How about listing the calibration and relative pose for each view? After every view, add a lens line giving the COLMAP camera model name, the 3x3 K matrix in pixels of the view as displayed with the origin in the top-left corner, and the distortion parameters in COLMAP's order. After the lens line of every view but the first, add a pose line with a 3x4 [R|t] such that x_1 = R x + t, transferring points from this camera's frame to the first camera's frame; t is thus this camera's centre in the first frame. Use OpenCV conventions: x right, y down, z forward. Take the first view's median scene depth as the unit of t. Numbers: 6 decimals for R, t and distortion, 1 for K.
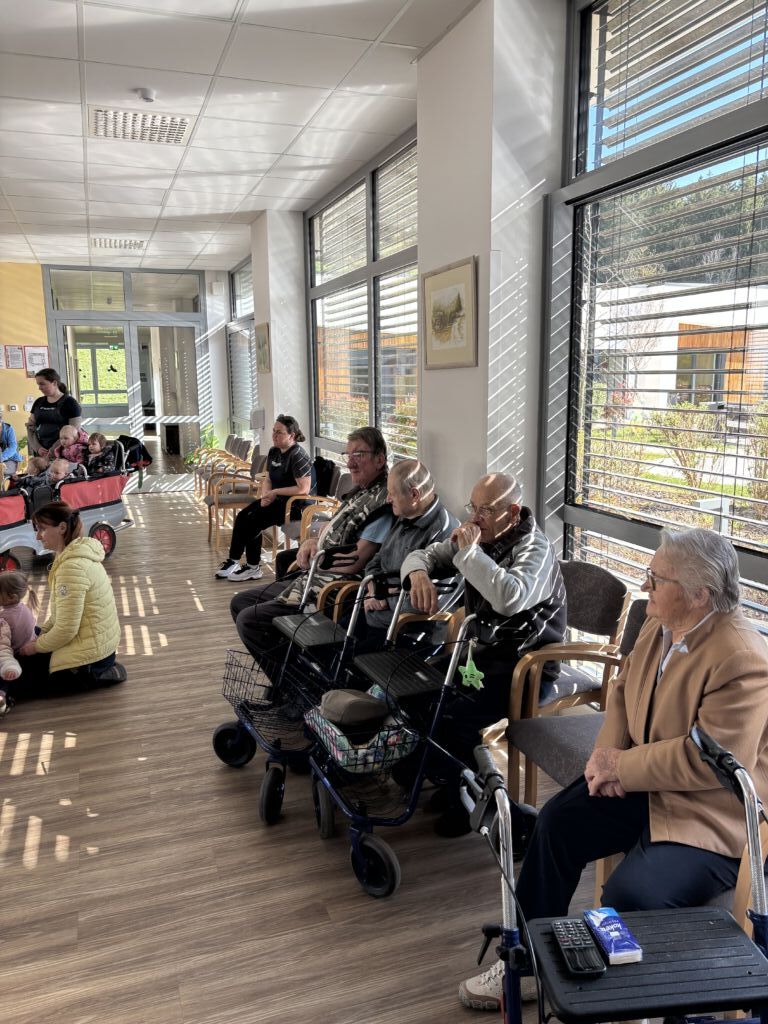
lens RADIAL K [[771.0, 0, 382.1], [0, 771.0, 504.9], [0, 0, 1]] dist [0.058465, -0.057916]
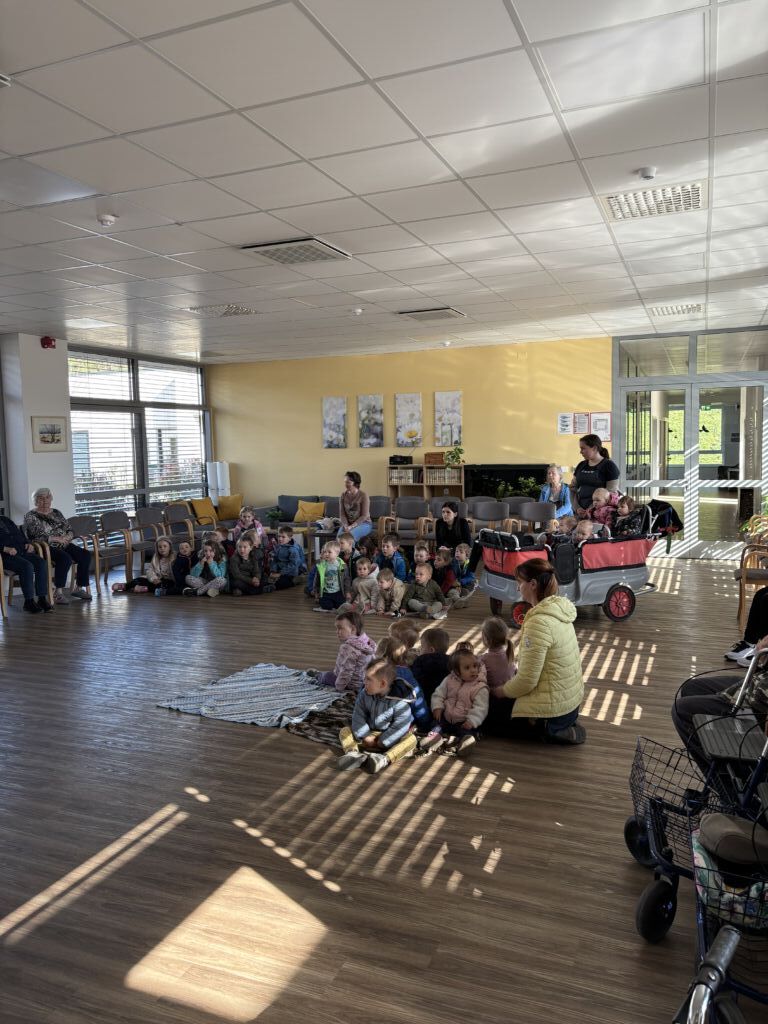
lens RADIAL K [[771.0, 0, 382.1], [0, 771.0, 504.9], [0, 0, 1]] dist [0.058465, -0.057916]
pose [[0.743552, 0.045910, -0.667100, 0.116169], [-0.096613, 0.994548, -0.039241, -0.015333], [0.661661, 0.093629, 0.743934, 0.041428]]
